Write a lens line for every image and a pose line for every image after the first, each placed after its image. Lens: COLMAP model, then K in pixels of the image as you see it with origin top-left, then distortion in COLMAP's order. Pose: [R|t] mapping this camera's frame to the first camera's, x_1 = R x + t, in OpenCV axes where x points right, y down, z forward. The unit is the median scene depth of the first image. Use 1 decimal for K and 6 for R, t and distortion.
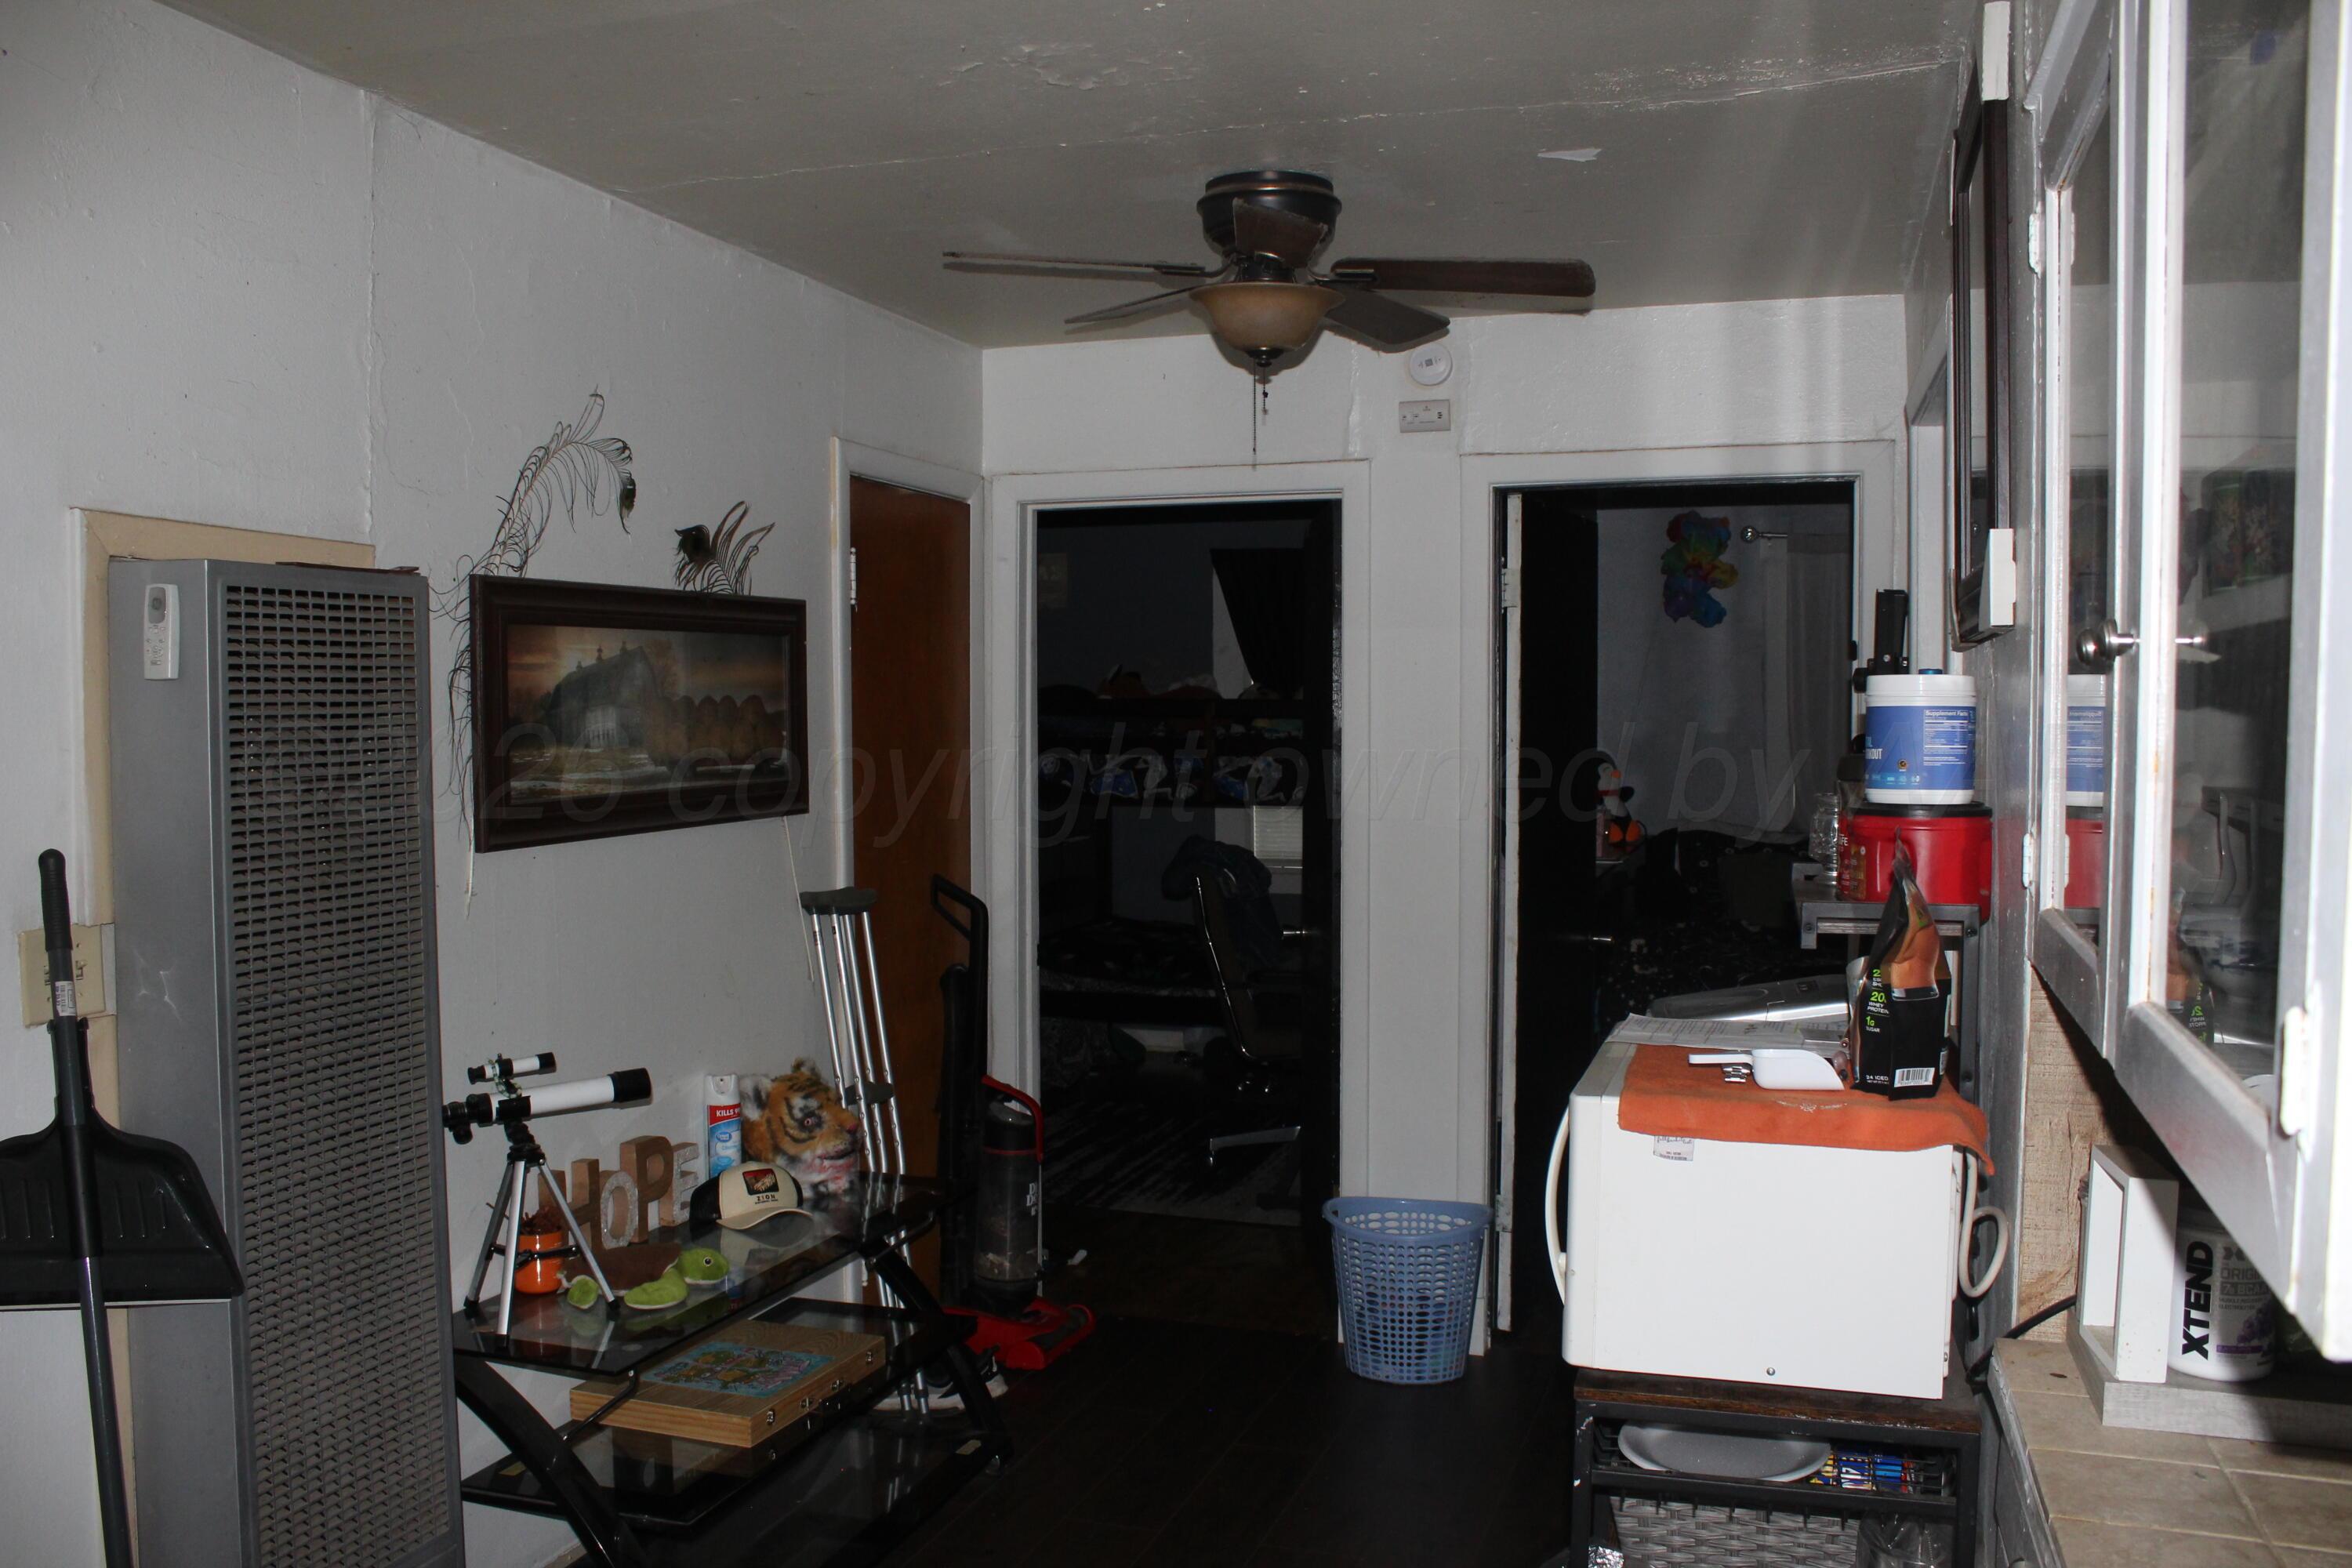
lens RADIAL K [[2004.1, 0, 1168.9], [0, 2004.1, 801.3], [0, 0, 1]] dist [-0.172737, 0.156751]
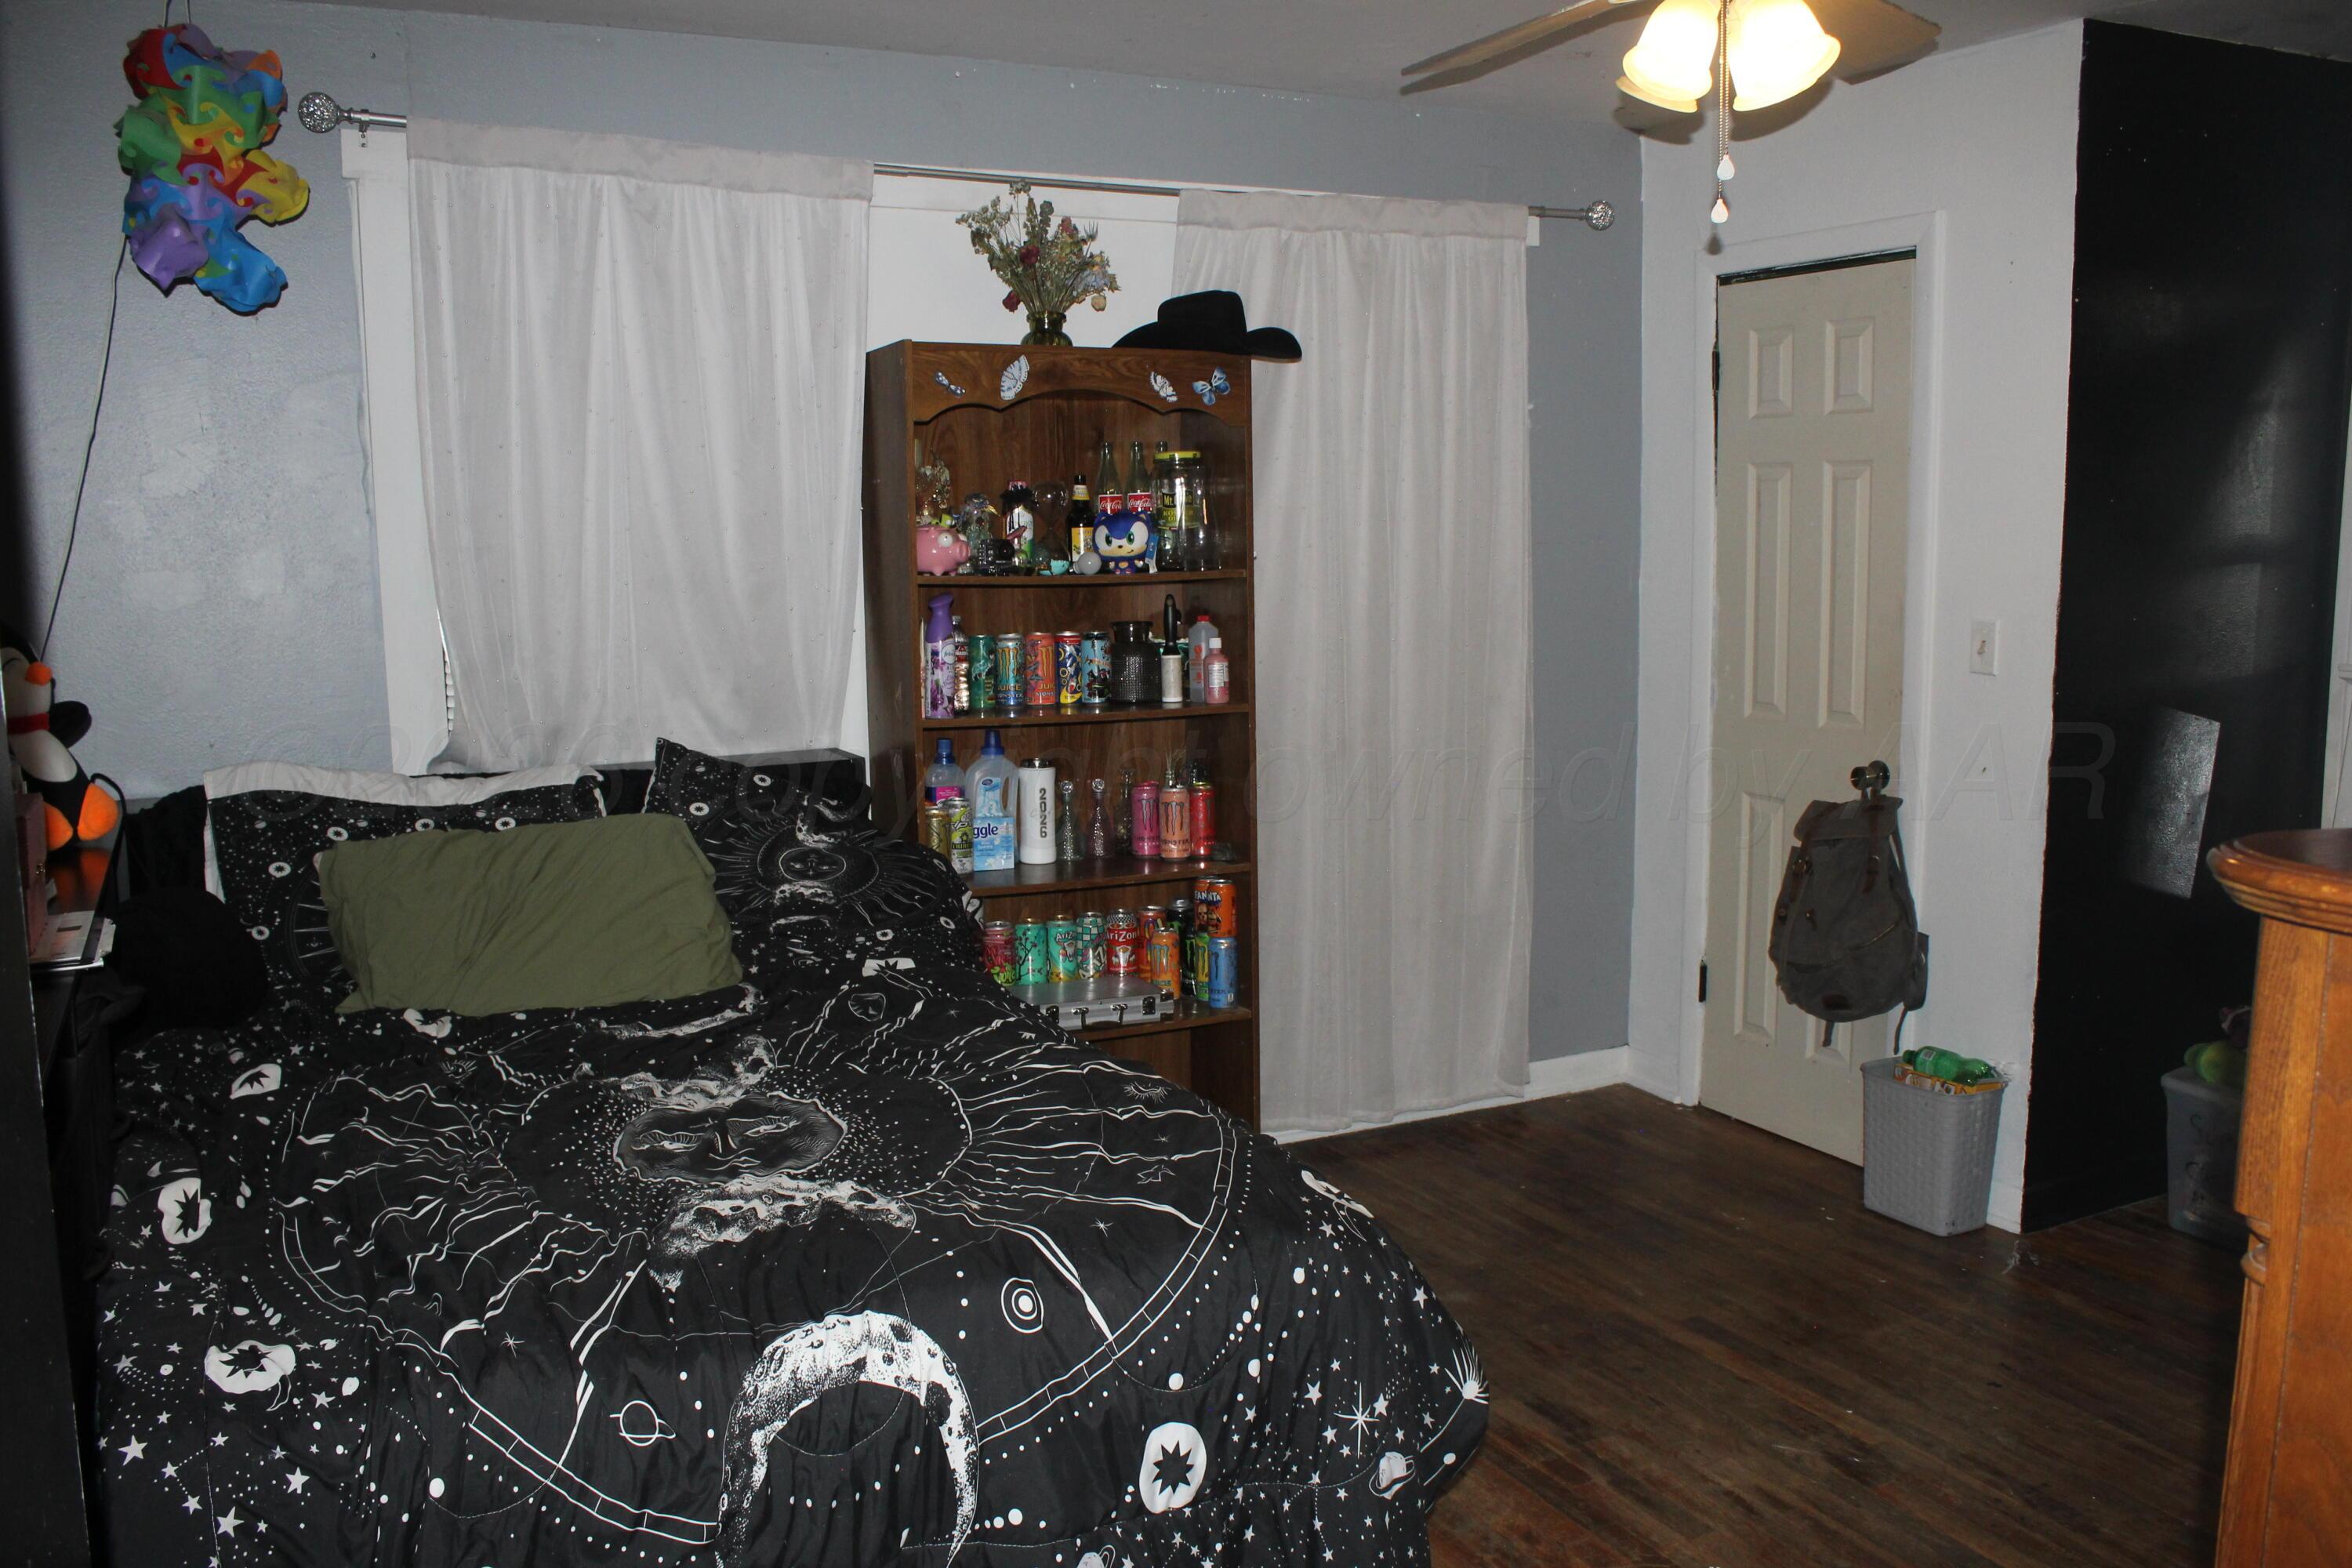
lens RADIAL K [[2004.1, 0, 1168.9], [0, 2004.1, 801.3], [0, 0, 1]] dist [-0.172737, 0.156751]
pose [[0.717349, -0.106726, 0.688491, 0.120634], [0.044626, 0.993207, 0.107465, -0.019897], [-0.695284, -0.046365, 0.717238, 0.567667]]
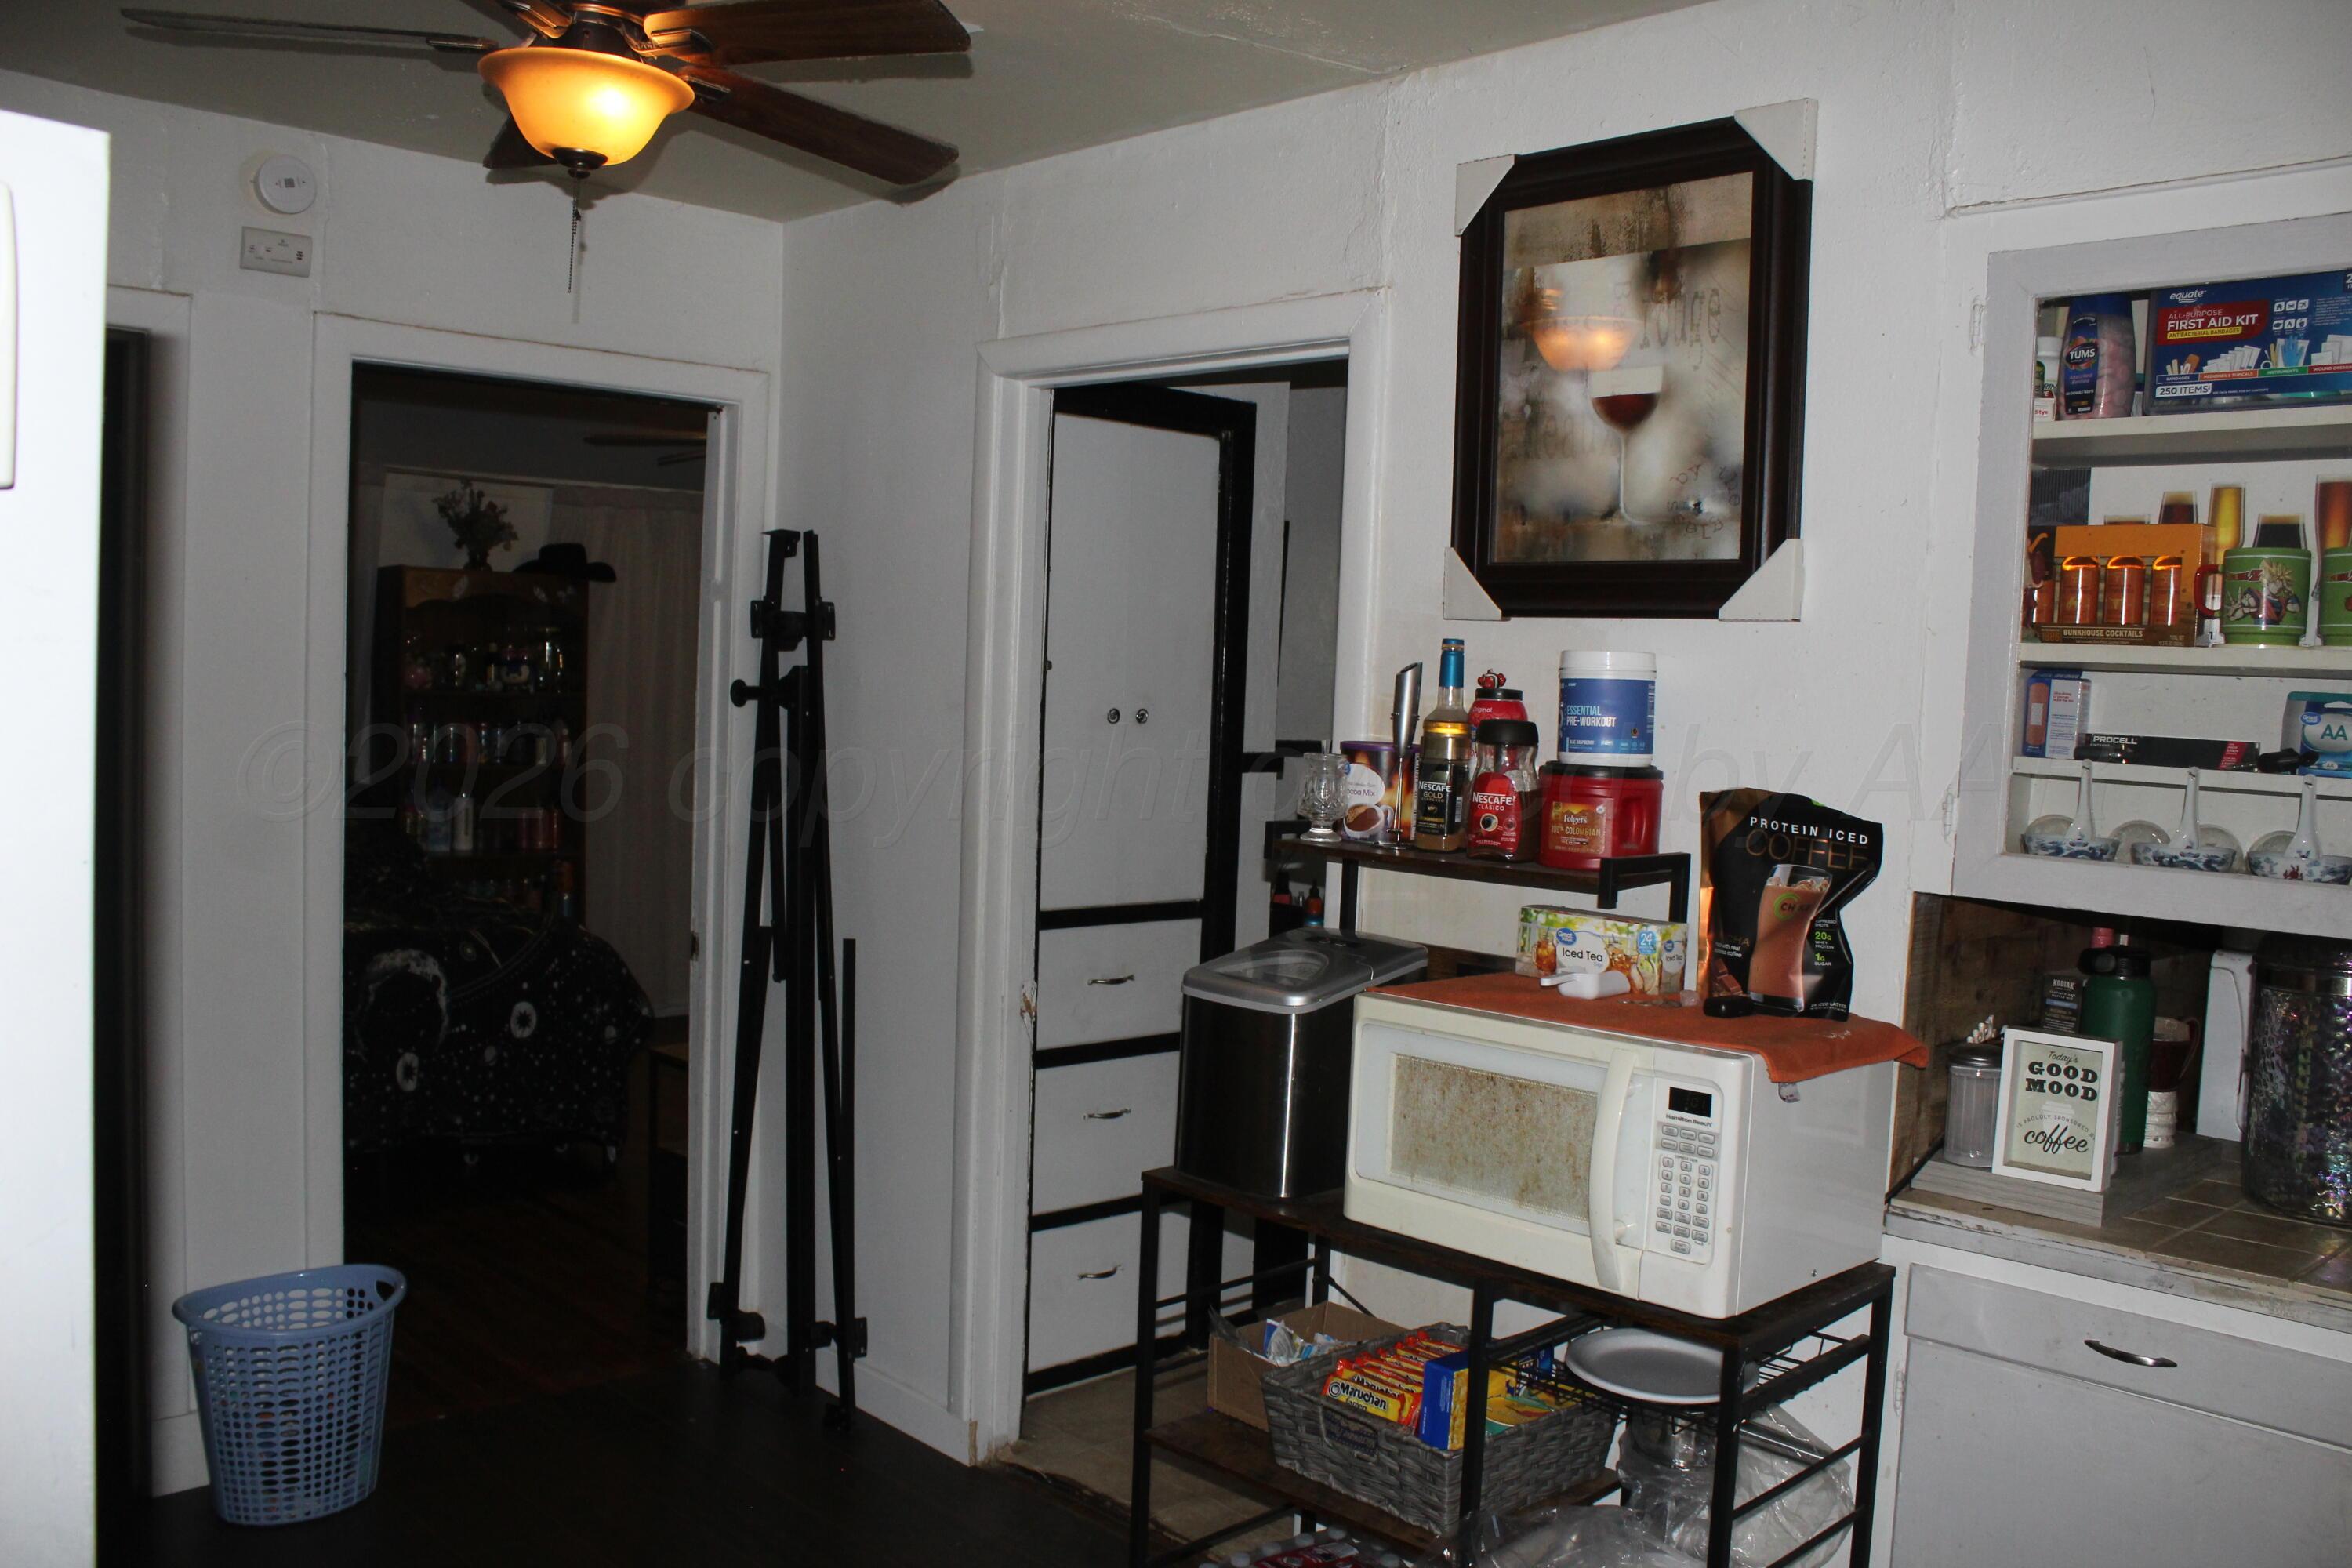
lens RADIAL K [[2004.1, 0, 1168.9], [0, 2004.1, 801.3], [0, 0, 1]] dist [-0.172737, 0.156751]
pose [[0.485382, -0.041520, 0.873316, -0.214372], [0.008157, 0.999043, 0.042963, -0.008578], [-0.874264, -0.013730, 0.485257, 0.201107]]
